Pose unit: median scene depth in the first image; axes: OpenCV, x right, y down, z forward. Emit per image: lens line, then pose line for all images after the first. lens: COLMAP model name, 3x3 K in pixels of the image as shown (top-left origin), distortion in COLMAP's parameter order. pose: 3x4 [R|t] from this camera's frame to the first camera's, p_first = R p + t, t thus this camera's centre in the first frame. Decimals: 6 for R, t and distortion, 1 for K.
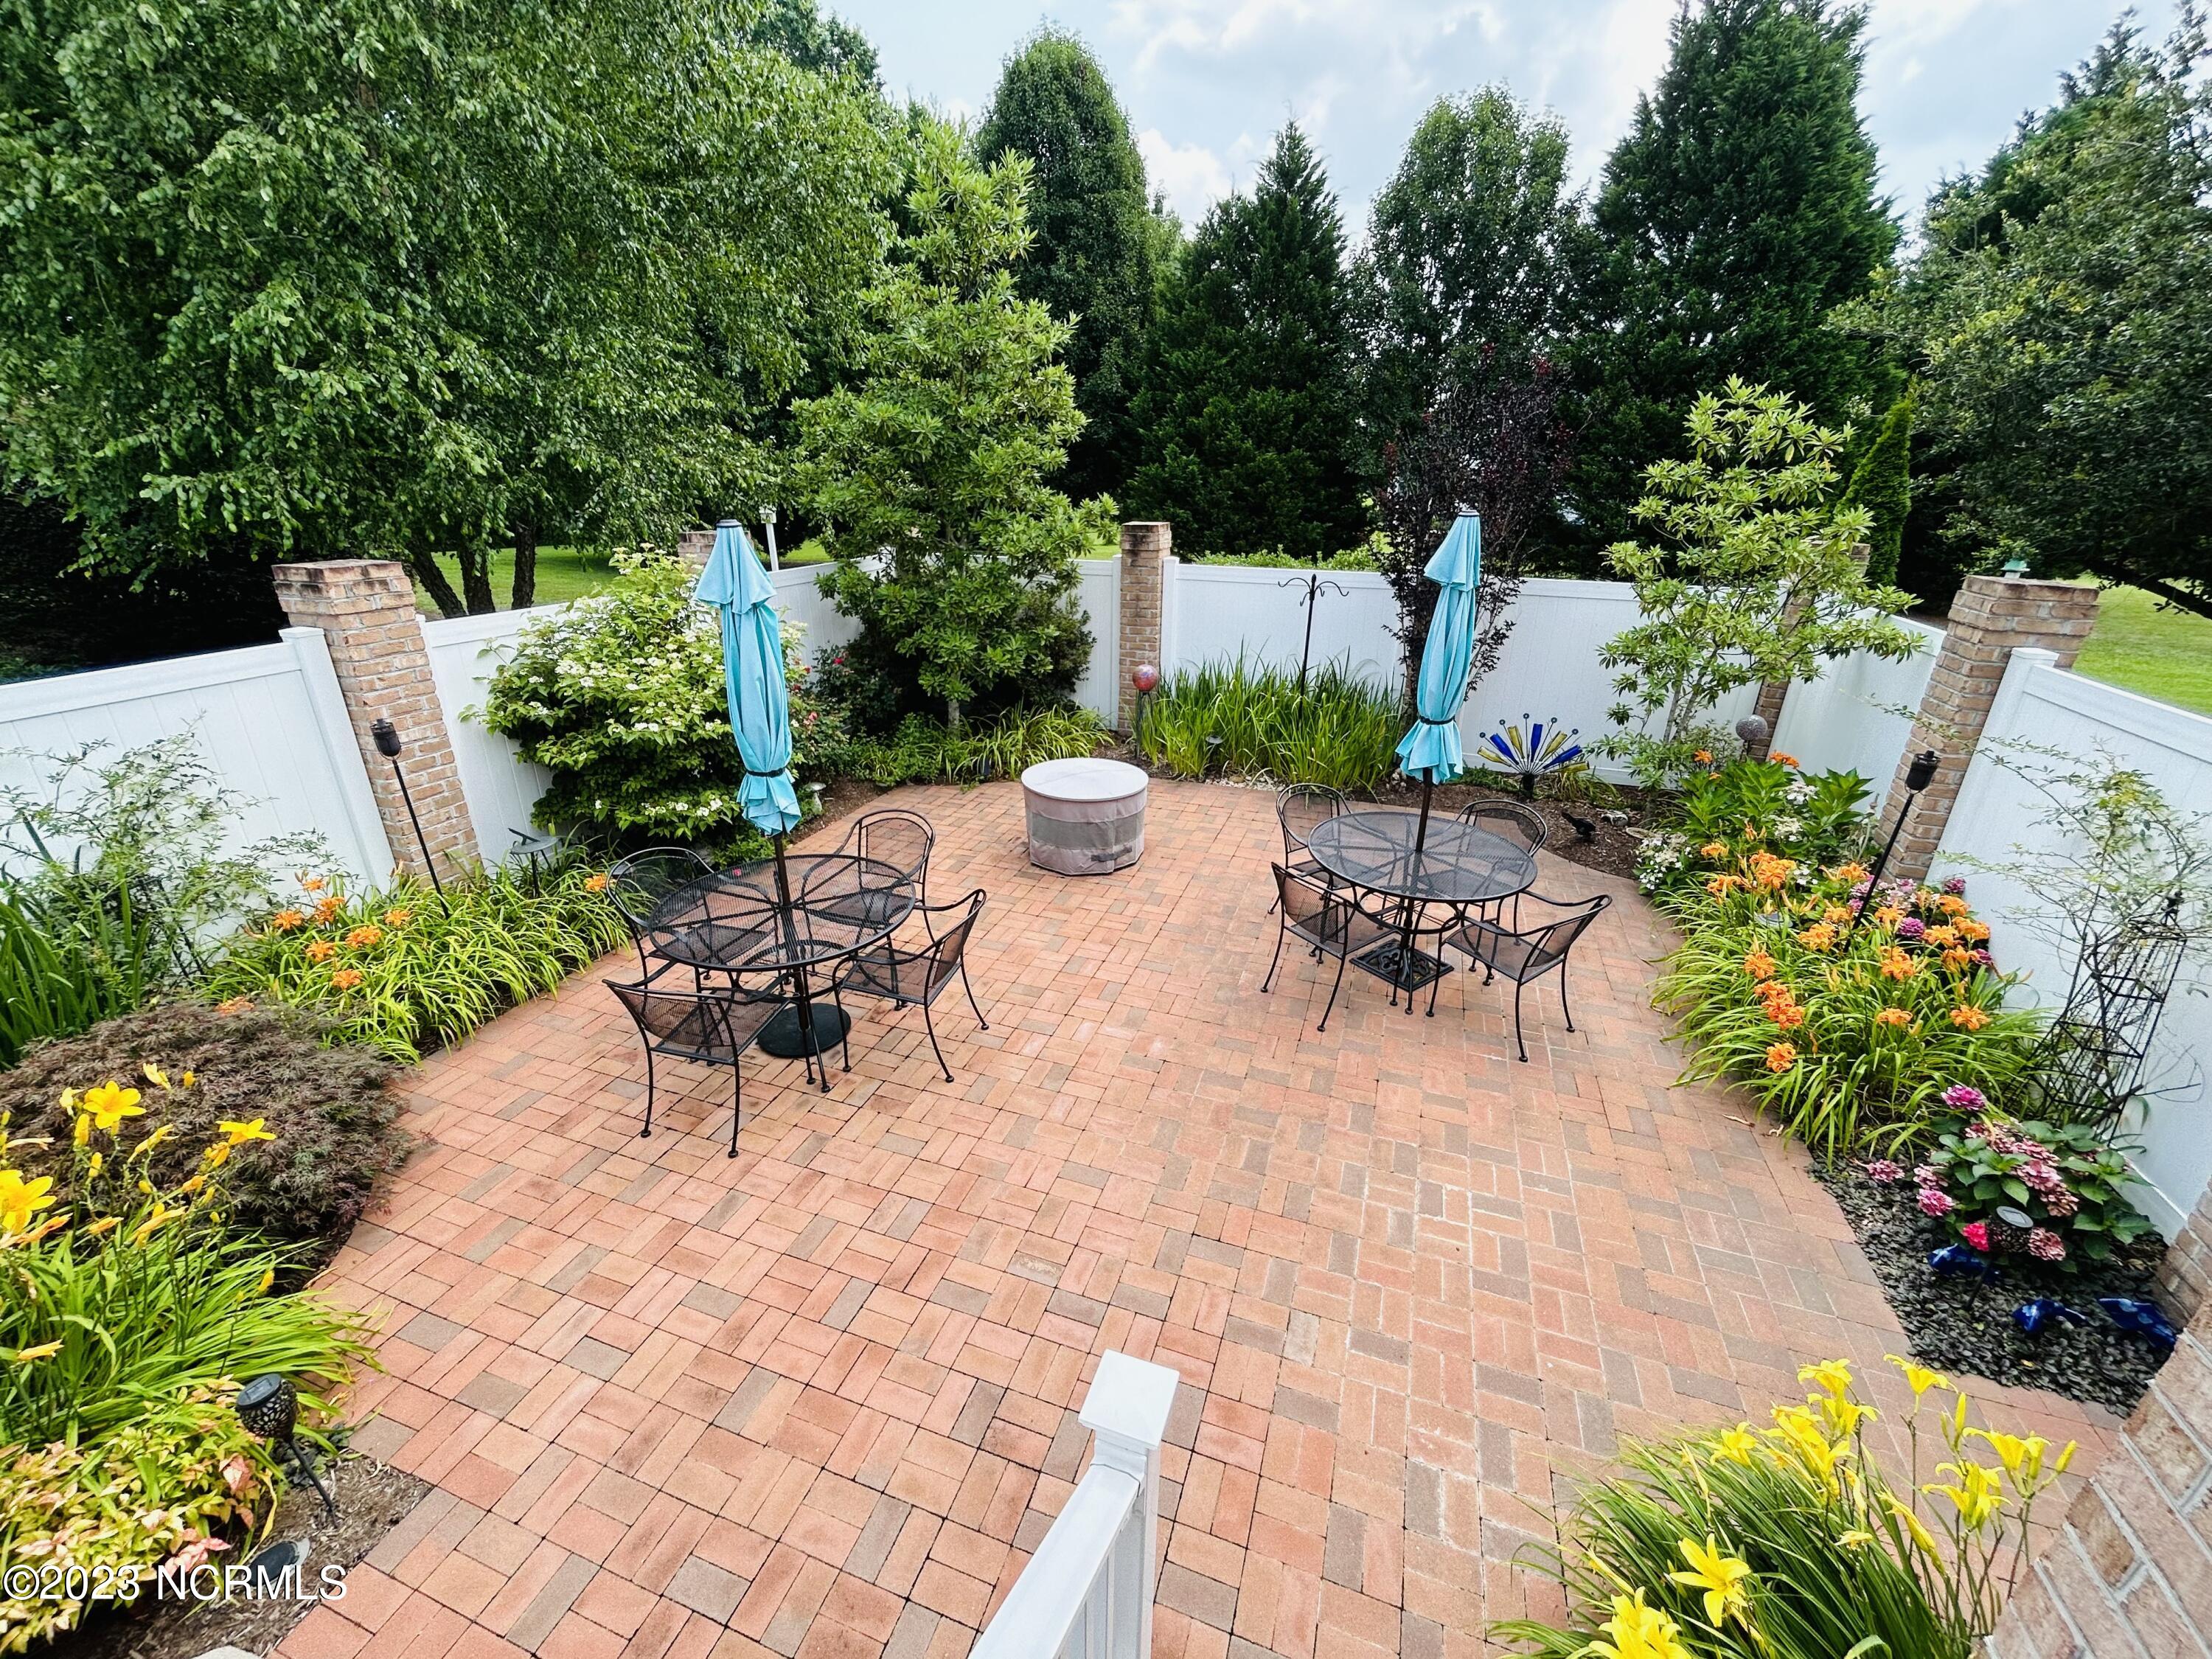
lens RADIAL K [[890.7, 0, 1109.8], [0, 890.7, 826.0], [0, 0, 1]] dist [0.000934, 0.000363]
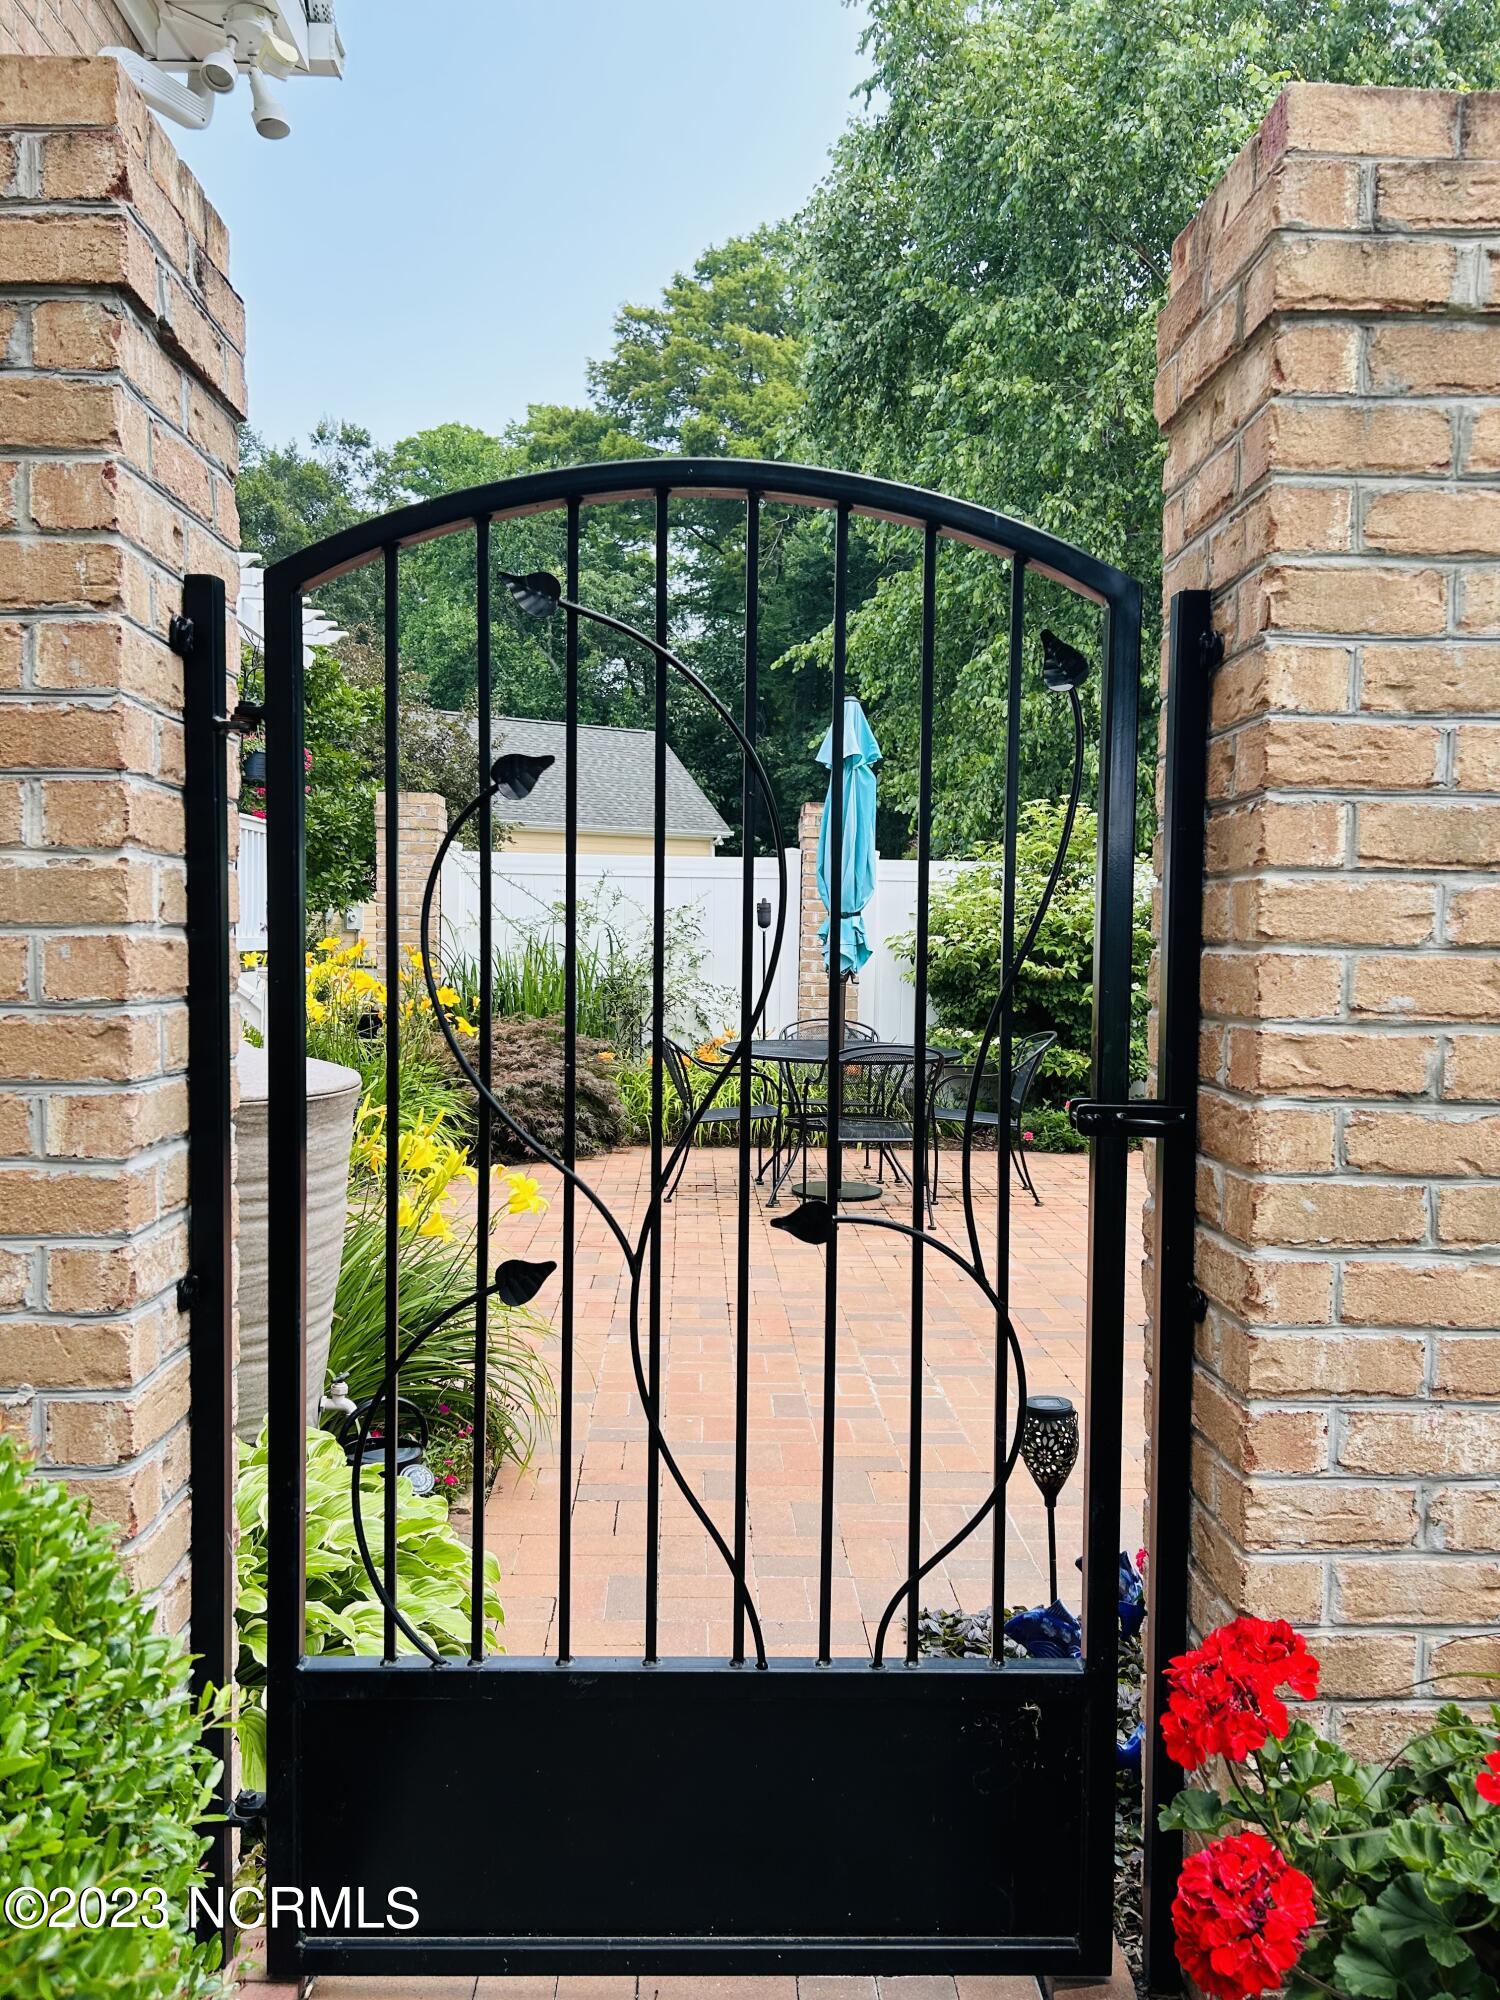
lens RADIAL K [[1511.4, 0, 749.8], [0, 1511.4, 1002.7], [0, 0, 1]] dist [0.038255, -0.003162]
pose [[0.359342, 0.040236, -0.932338, 0.793603], [-0.357248, 0.928896, -0.097604, 0.157279], [0.862118, 0.368149, 0.348165, 0.175933]]
